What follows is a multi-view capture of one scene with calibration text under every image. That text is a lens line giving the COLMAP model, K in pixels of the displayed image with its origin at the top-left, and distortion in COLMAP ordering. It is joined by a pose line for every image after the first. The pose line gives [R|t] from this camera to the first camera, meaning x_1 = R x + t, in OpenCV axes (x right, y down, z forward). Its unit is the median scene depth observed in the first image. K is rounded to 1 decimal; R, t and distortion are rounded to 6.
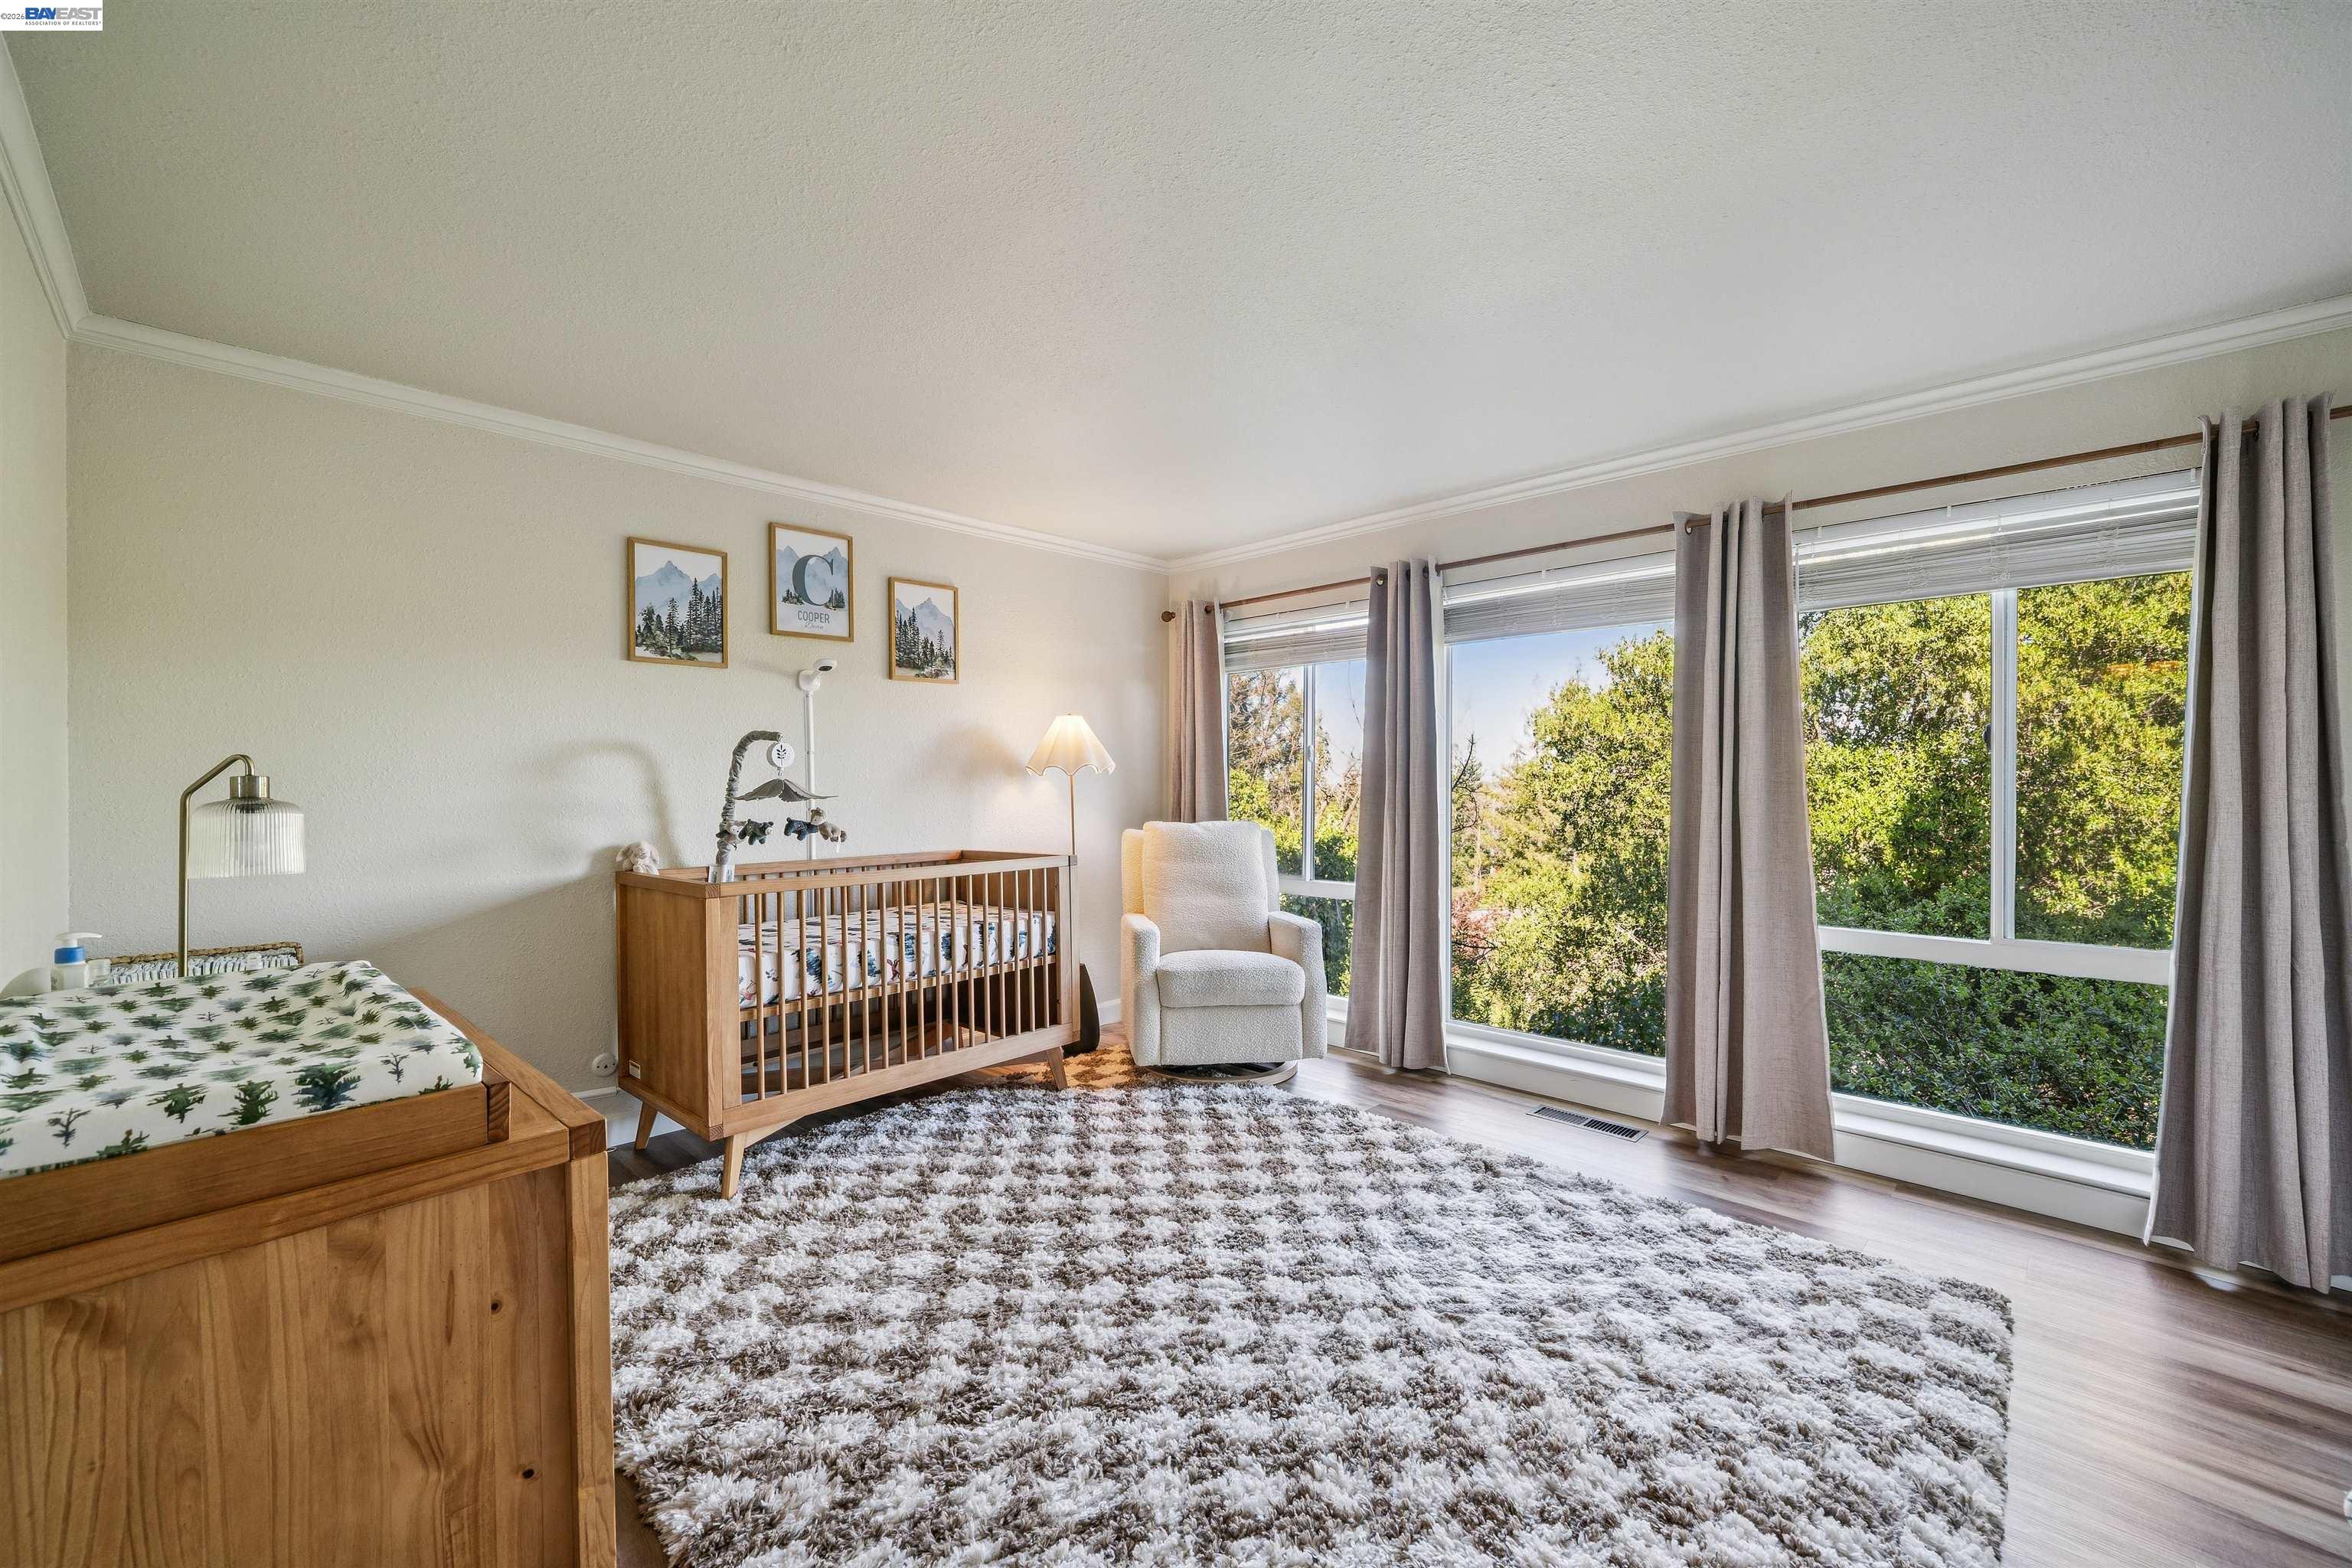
lens RADIAL K [[923.8, 0, 1186.5], [0, 923.8, 780.1], [0, 0, 1]] dist [-0.009751, 0.001232]
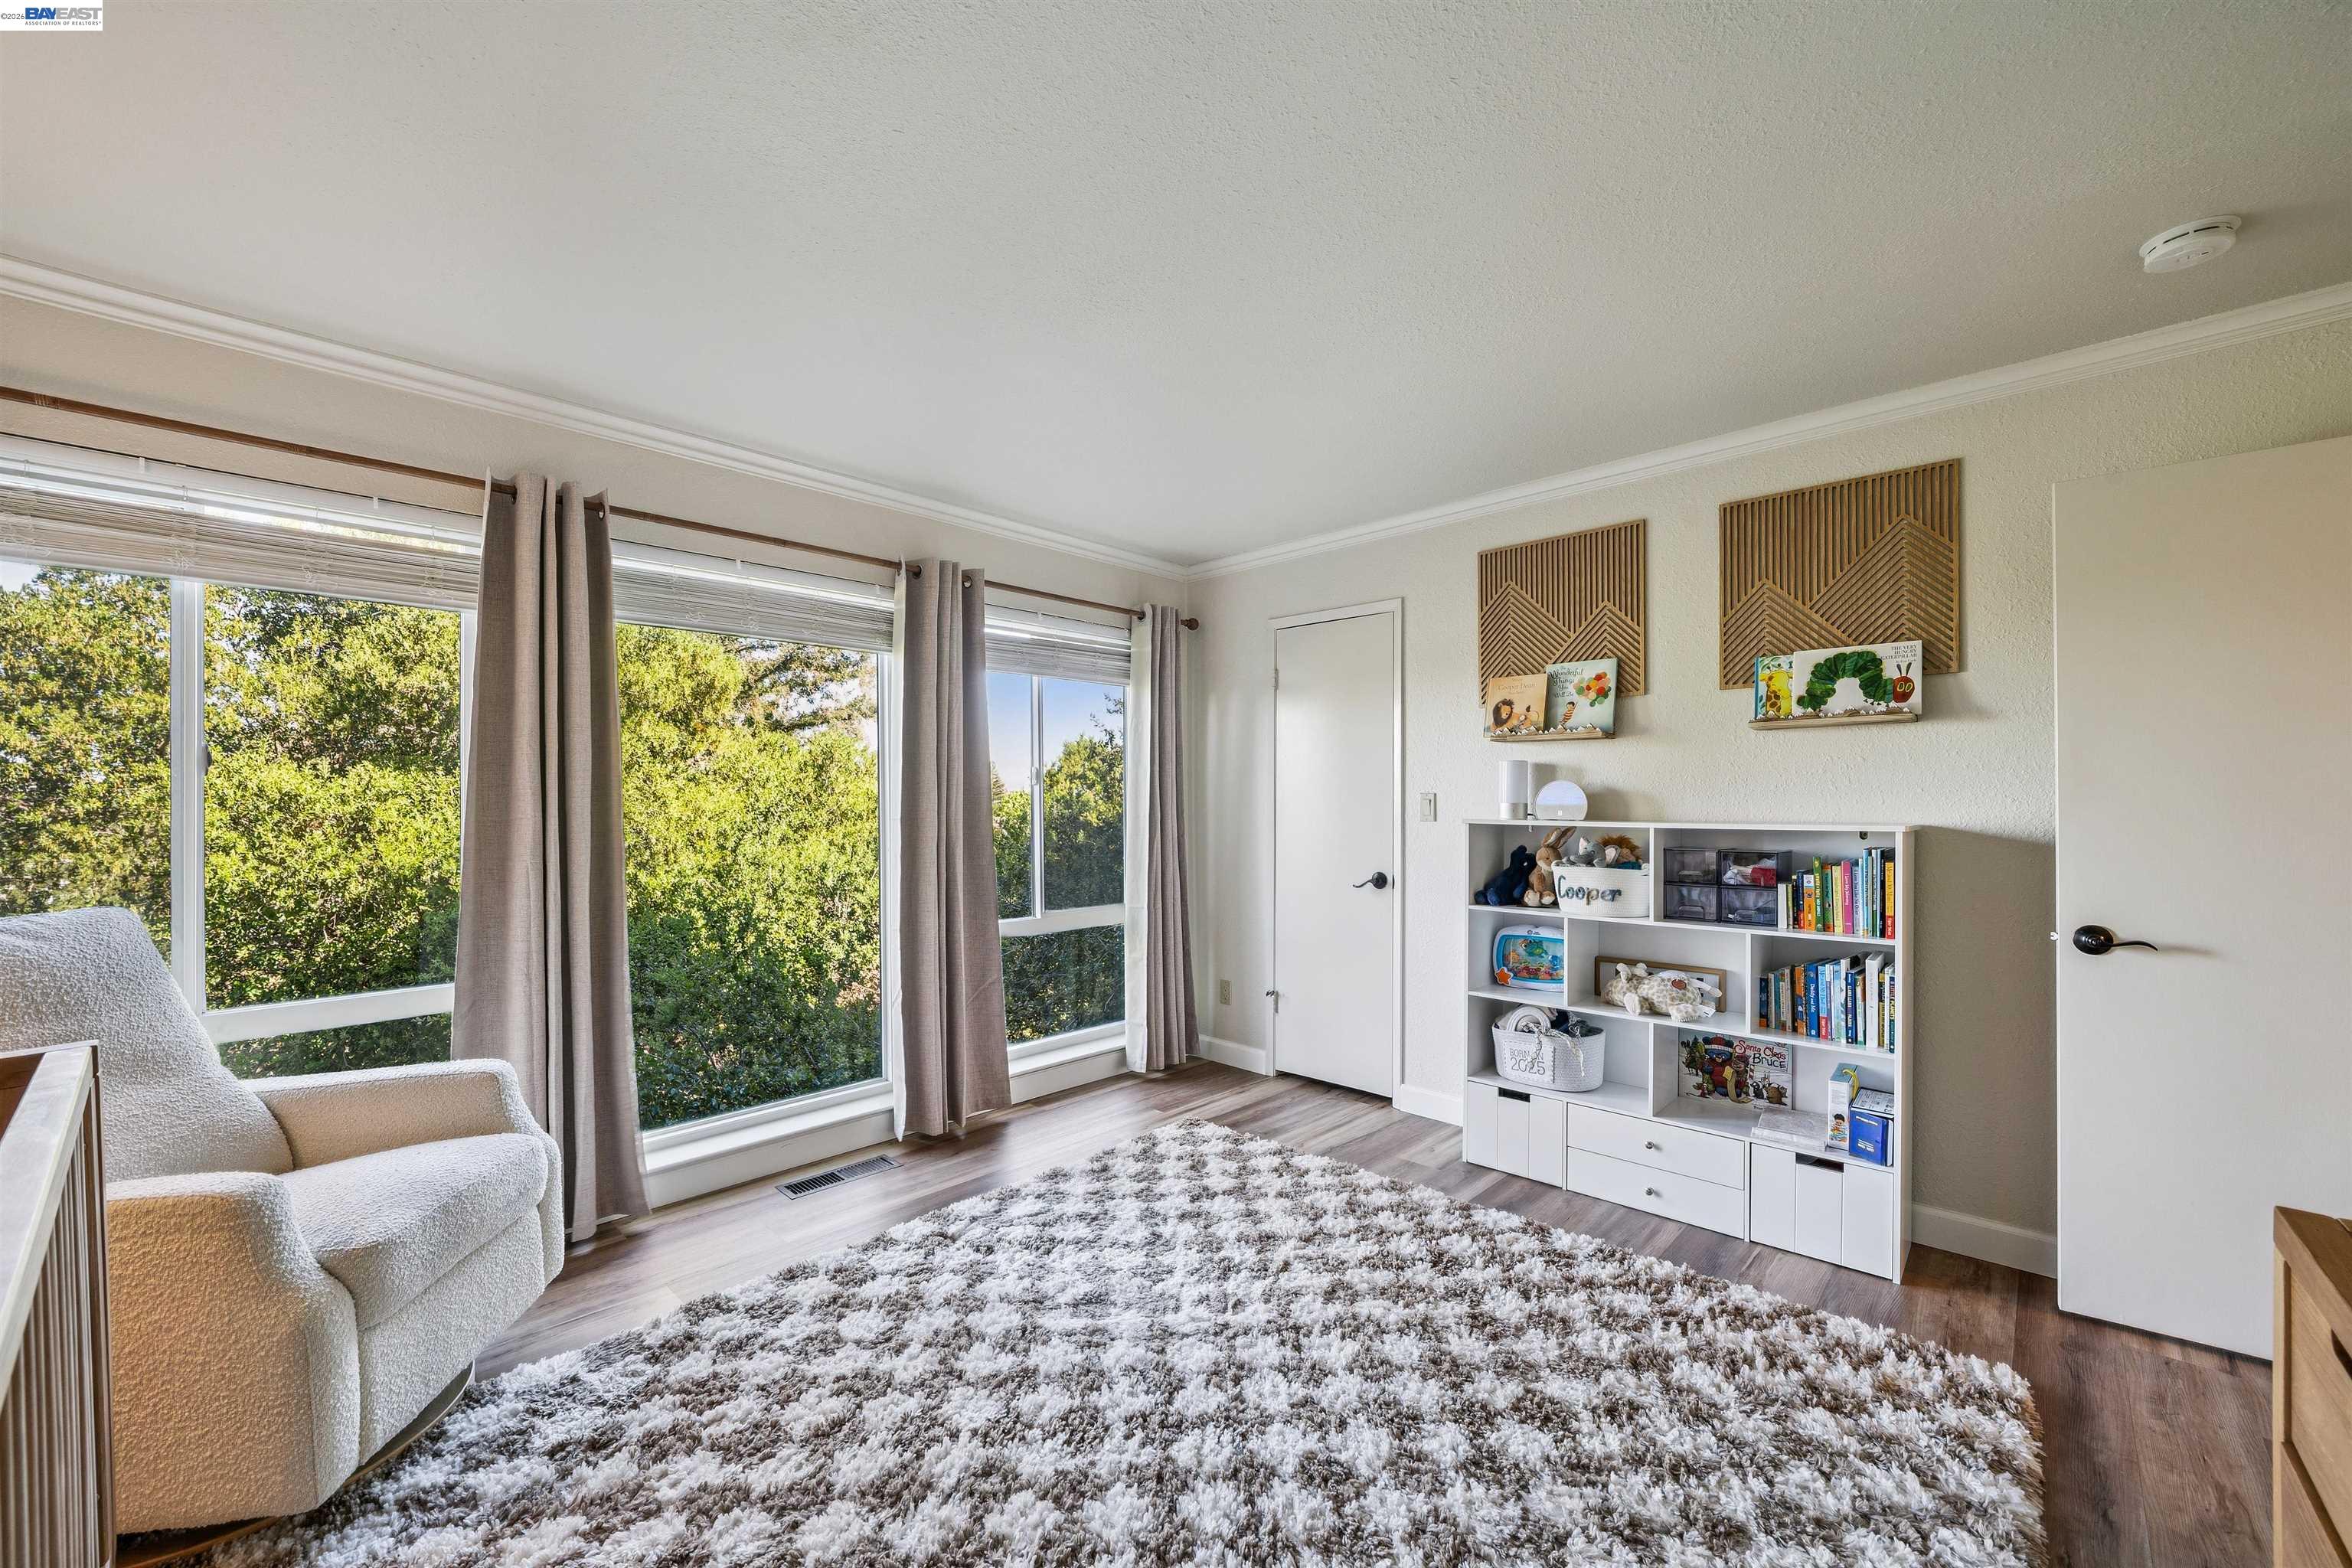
lens RADIAL K [[935.0, 0, 1188.0], [0, 935.0, 809.7], [0, 0, 1]] dist [-0.009873, 0.001087]
pose [[-0.017098, -0.004829, 0.999842, -0.600023], [0.000389, 0.999988, 0.004836, 0.008718], [-0.999854, 0.000472, -0.017096, 0.830157]]
